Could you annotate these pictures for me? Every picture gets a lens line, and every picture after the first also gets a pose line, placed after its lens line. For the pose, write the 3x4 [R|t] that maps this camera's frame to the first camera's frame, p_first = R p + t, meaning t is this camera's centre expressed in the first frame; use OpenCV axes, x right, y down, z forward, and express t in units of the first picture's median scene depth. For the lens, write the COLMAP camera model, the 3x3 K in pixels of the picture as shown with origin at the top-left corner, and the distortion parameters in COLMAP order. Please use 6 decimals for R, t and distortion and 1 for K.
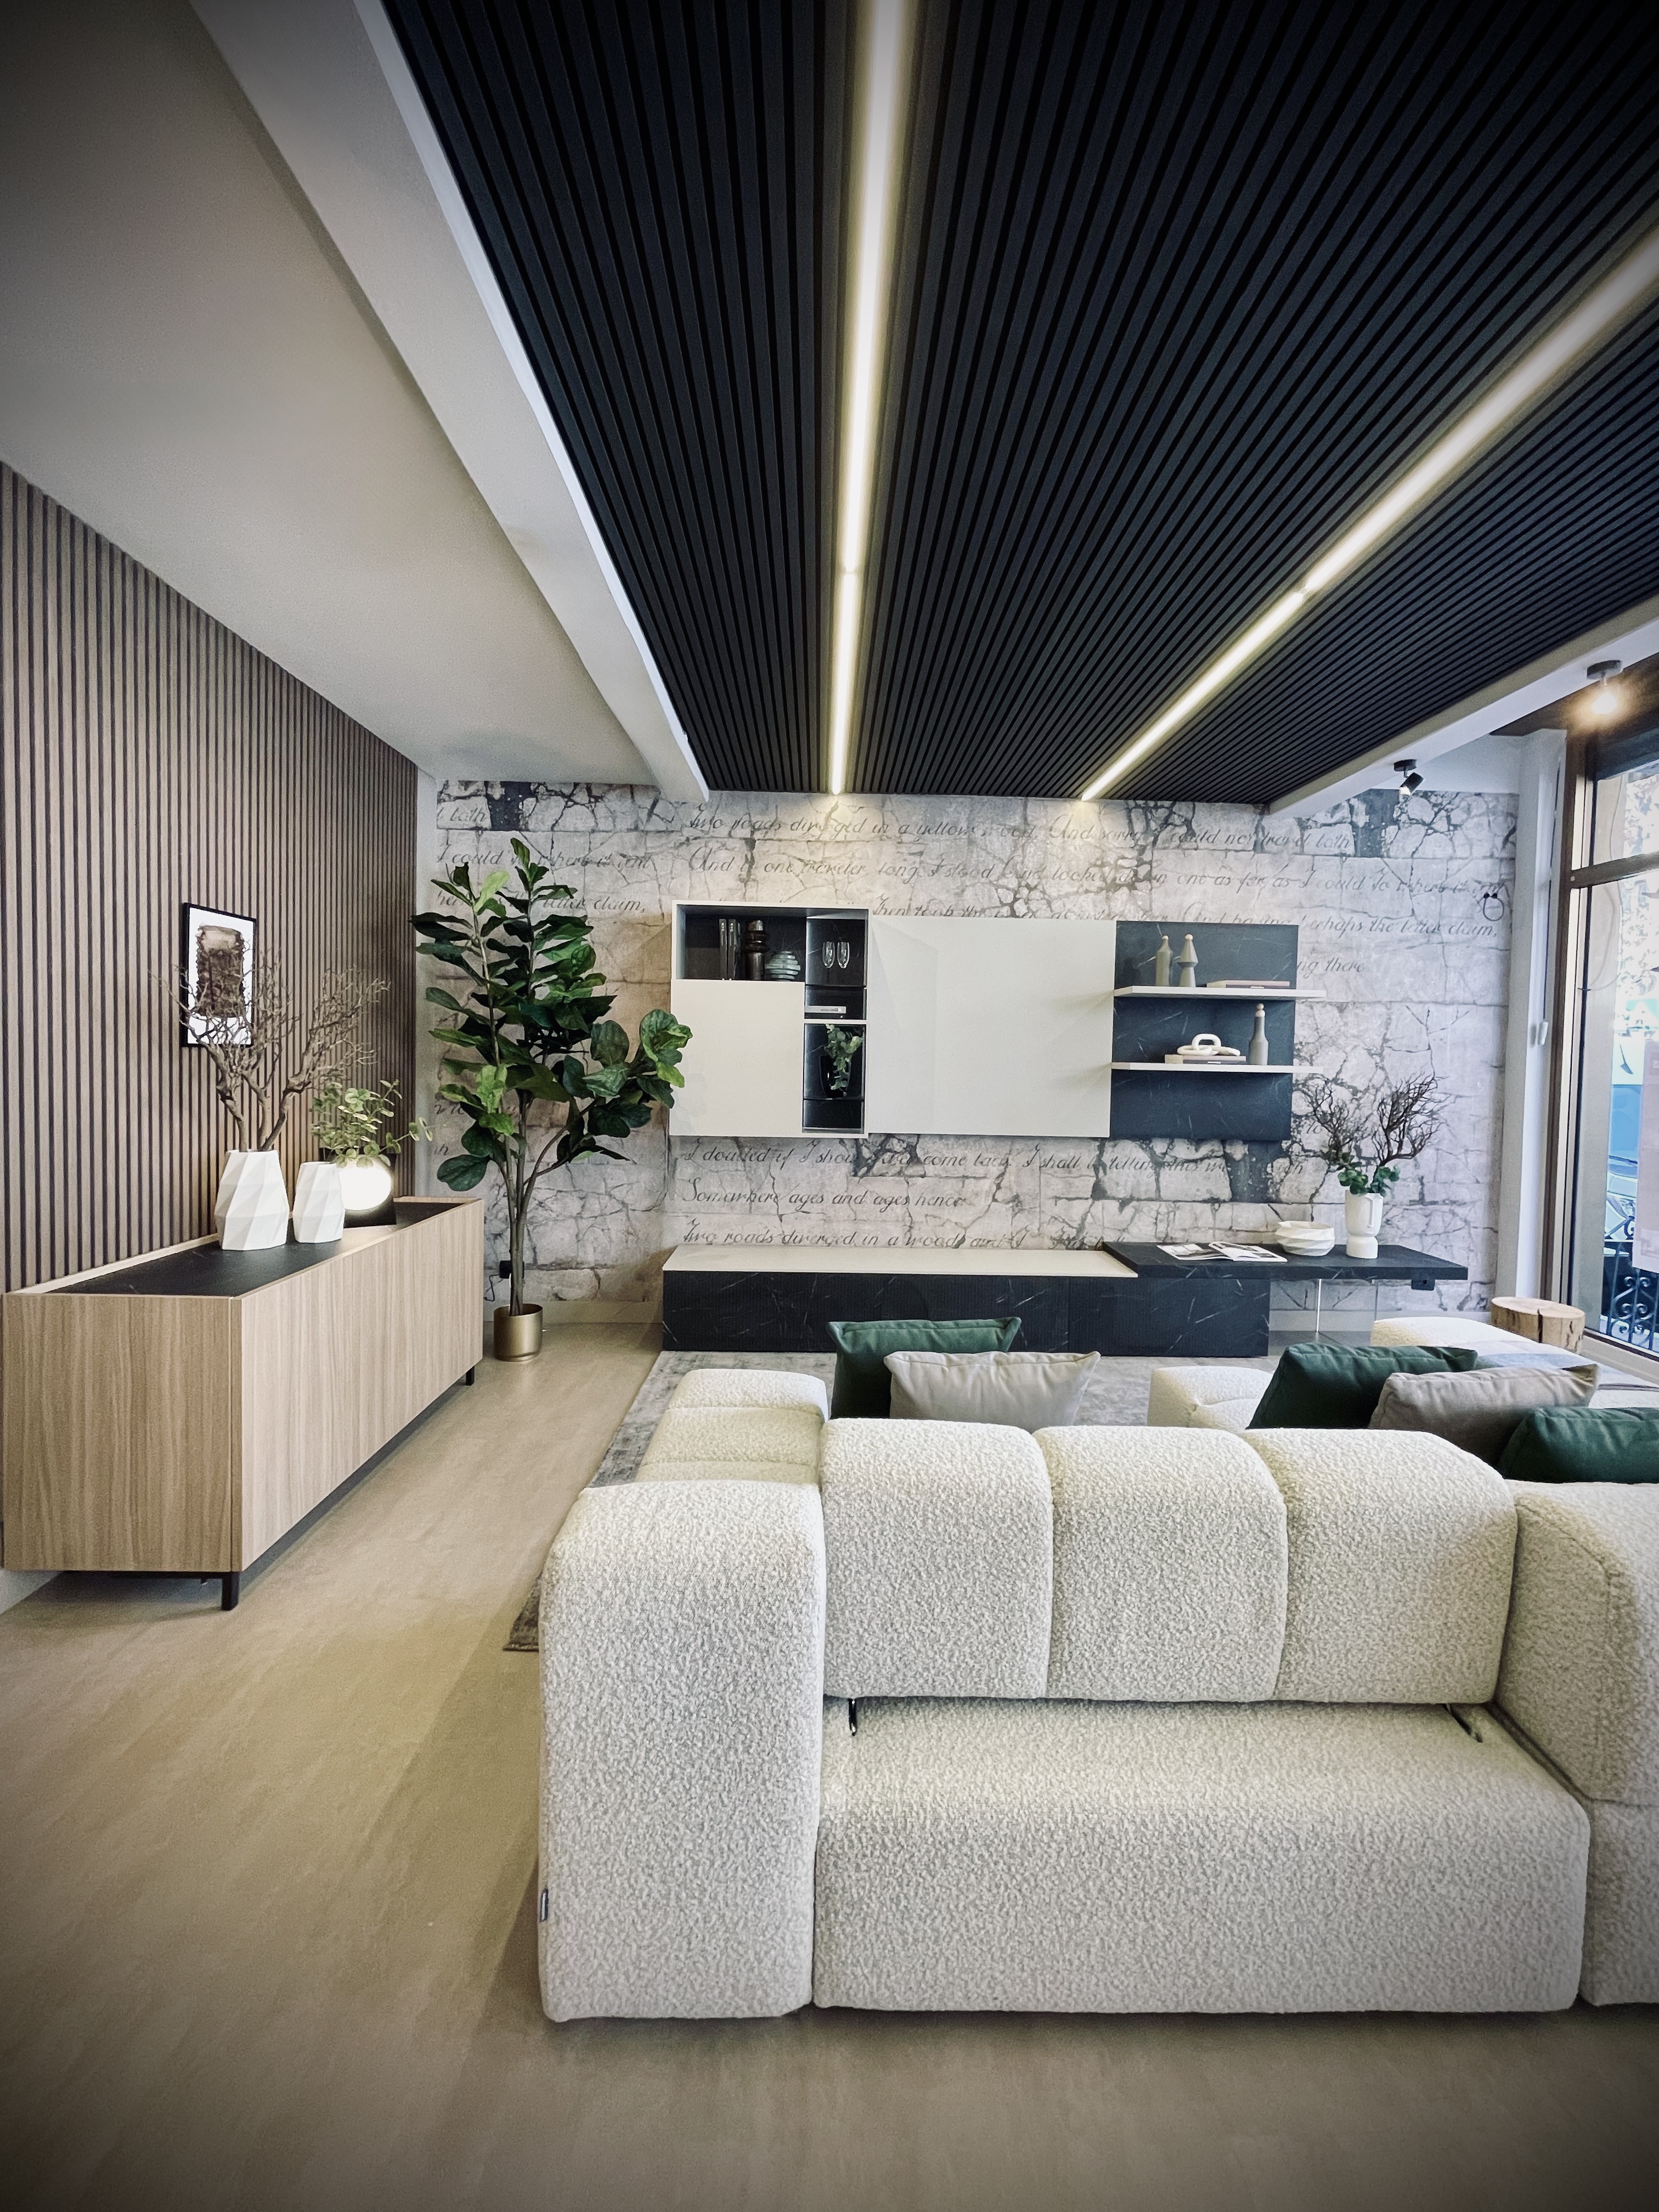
lens RADIAL K [[891.2, 0, 832.3], [0, 891.2, 1089.7], [0, 0, 1]] dist [-0.001417, 0.000242]
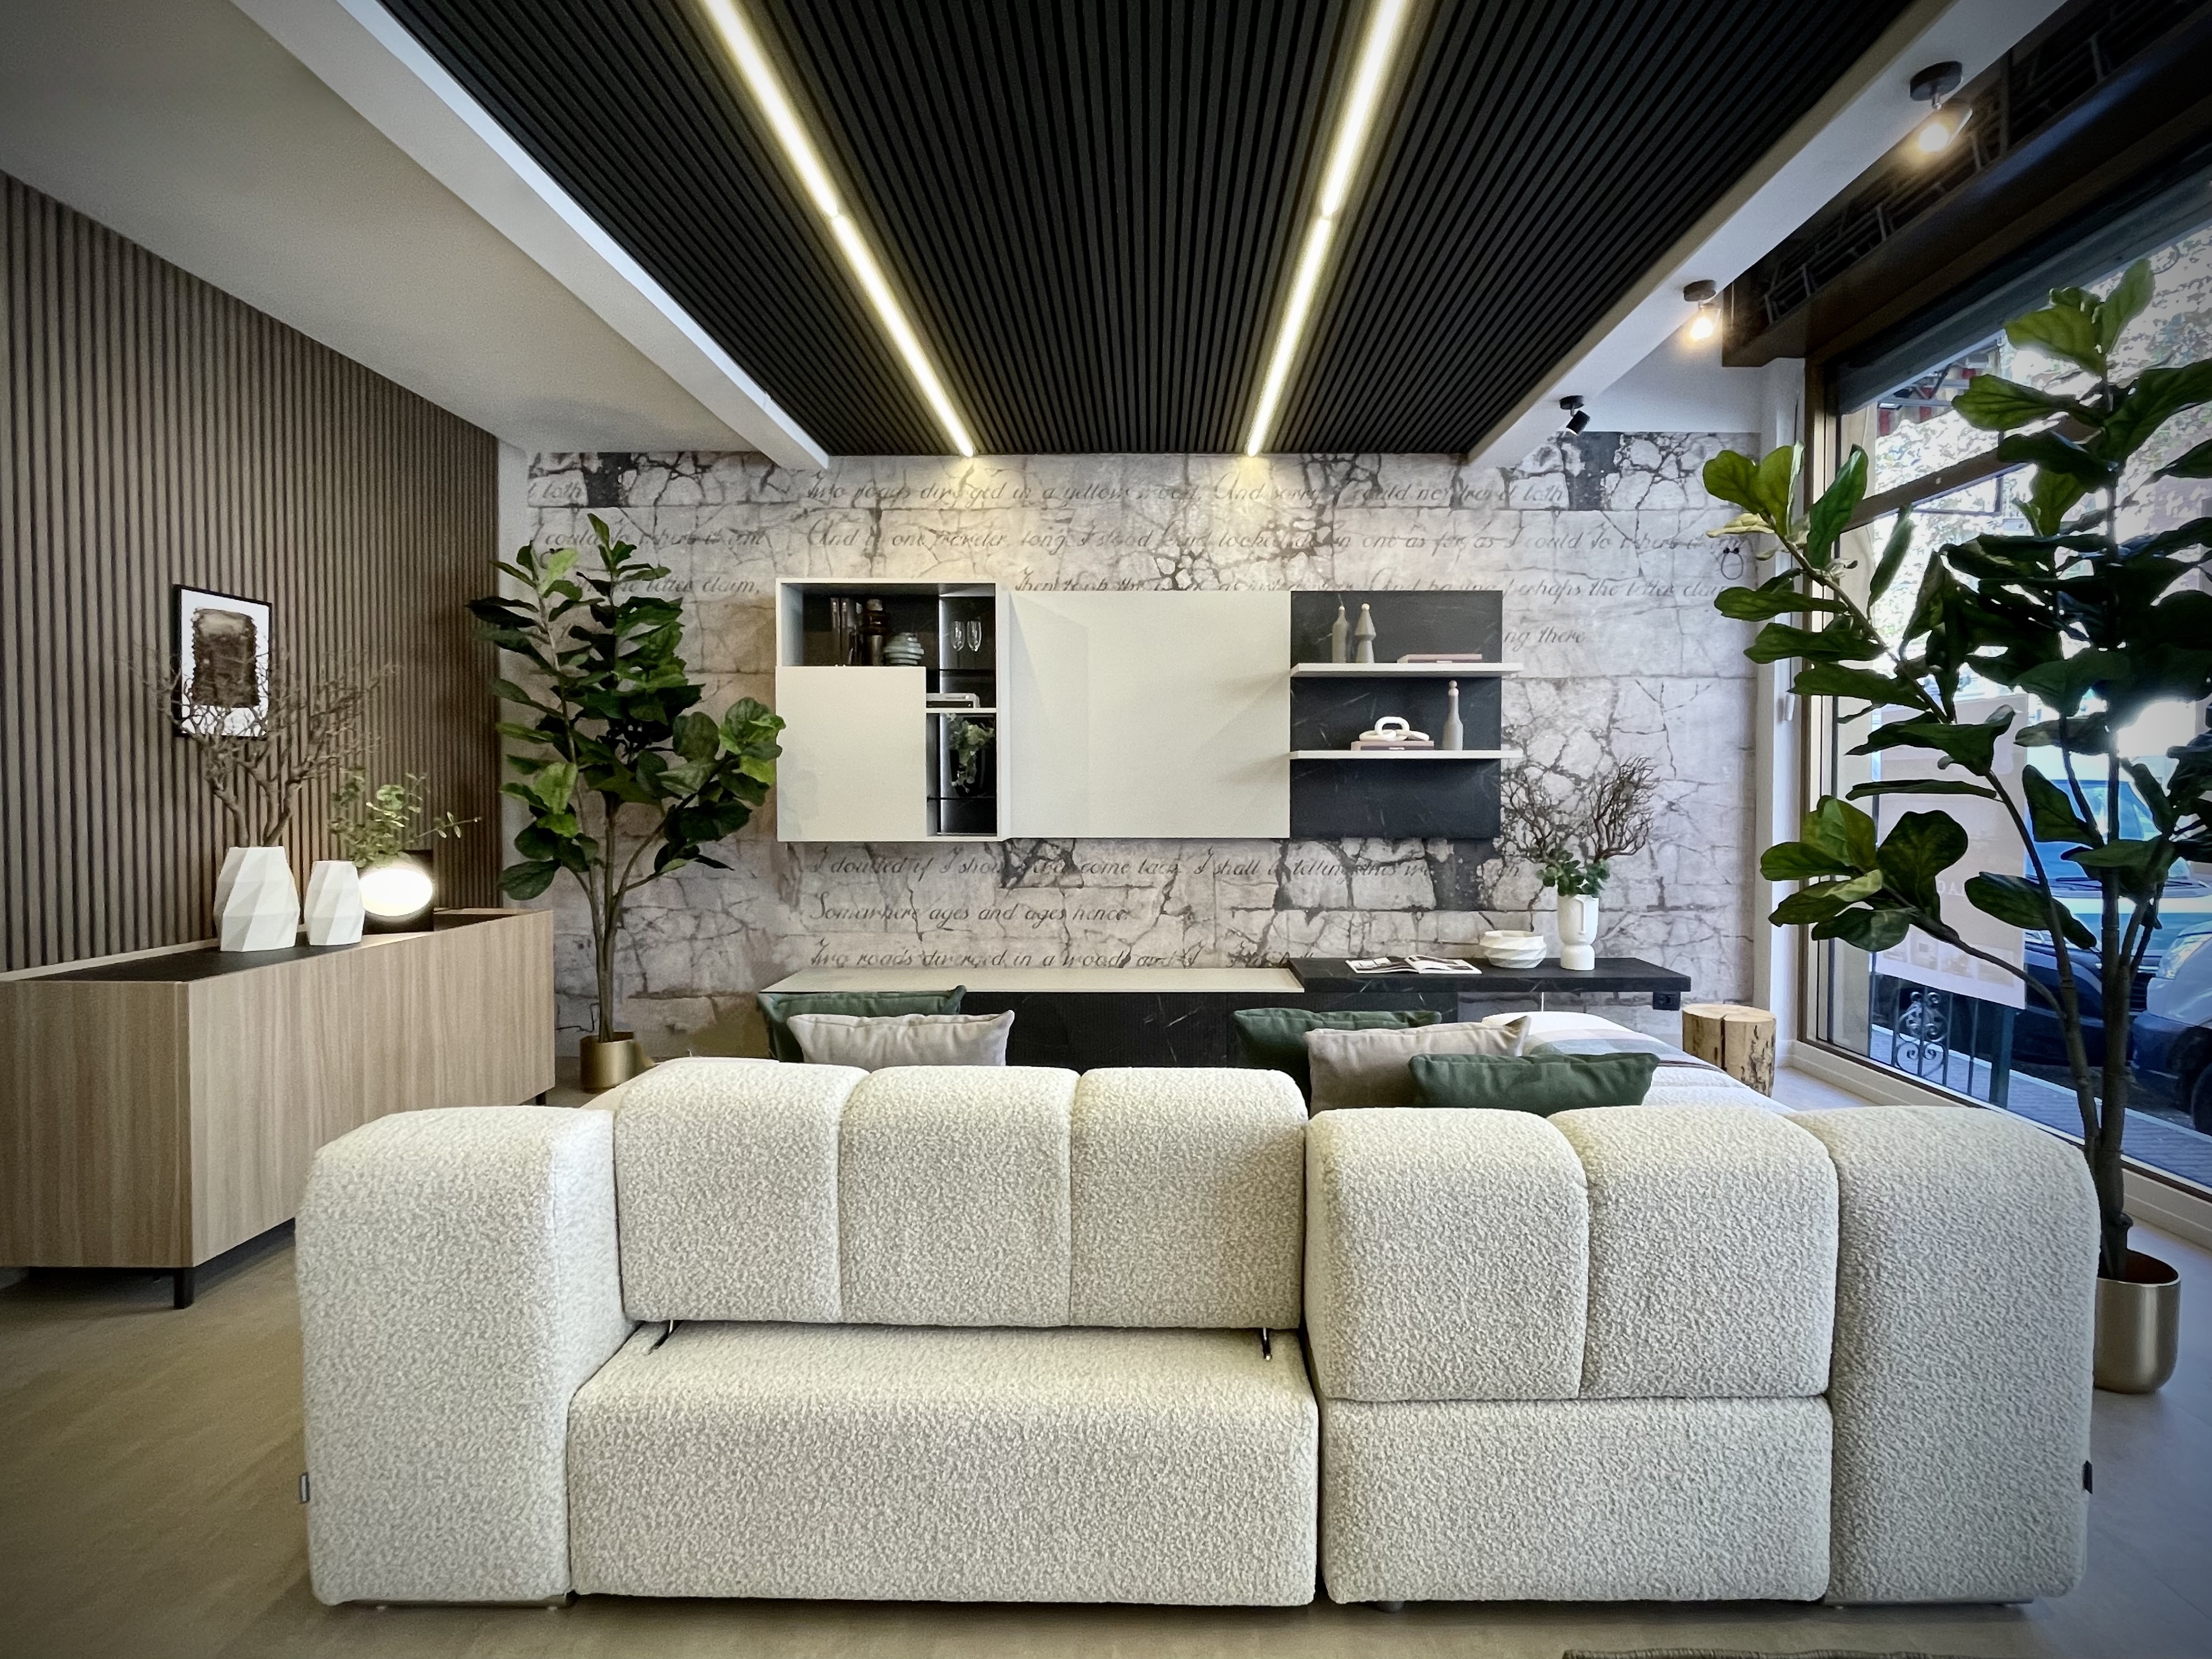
lens RADIAL K [[1090.6, 0, 1134.3], [0, 1090.6, 813.7], [0, 0, 1]] dist [0.002740, -0.000948]
pose [[0.999304, -0.018728, -0.032250, 0.195039], [0.018389, 0.999773, -0.010774, 0.038728], [0.032444, 0.010173, 0.999422, -0.075730]]
